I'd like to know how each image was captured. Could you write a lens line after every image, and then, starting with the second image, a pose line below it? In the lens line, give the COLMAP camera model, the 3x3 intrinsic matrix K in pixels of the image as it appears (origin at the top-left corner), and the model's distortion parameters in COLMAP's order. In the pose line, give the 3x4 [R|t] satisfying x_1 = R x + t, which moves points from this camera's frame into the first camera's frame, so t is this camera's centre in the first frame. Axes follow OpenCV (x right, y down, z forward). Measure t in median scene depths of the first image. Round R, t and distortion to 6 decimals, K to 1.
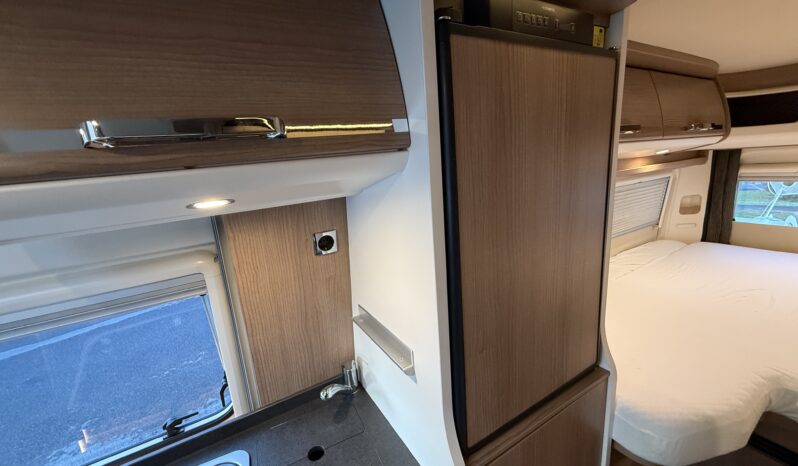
lens RADIAL K [[325.6, 0, 399.0], [0, 325.6, 233.0], [0, 0, 1]] dist [0.000350, 0.000428]
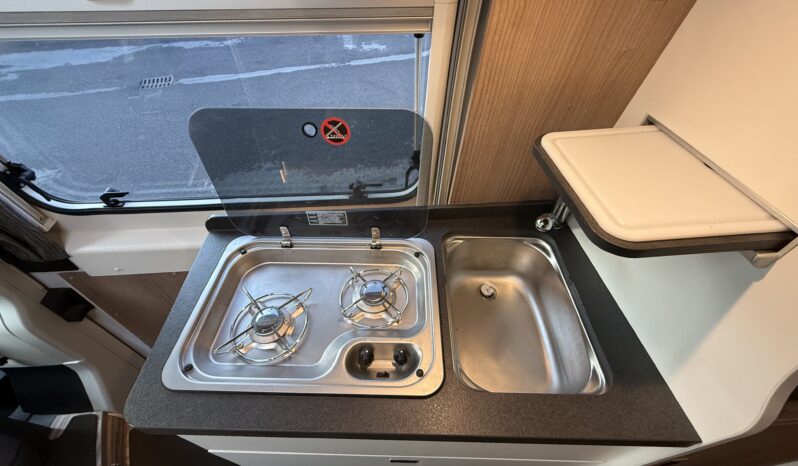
lens RADIAL K [[318.5, 0, 399.0], [0, 318.5, 233.0], [0, 0, 1]] dist [-0.000345, 0.000503]
pose [[0.891349, 0.377747, -0.250607, -0.301561], [-0.176119, 0.797970, 0.576390, 0.136458], [0.417707, -0.469628, 0.777799, 0.261388]]
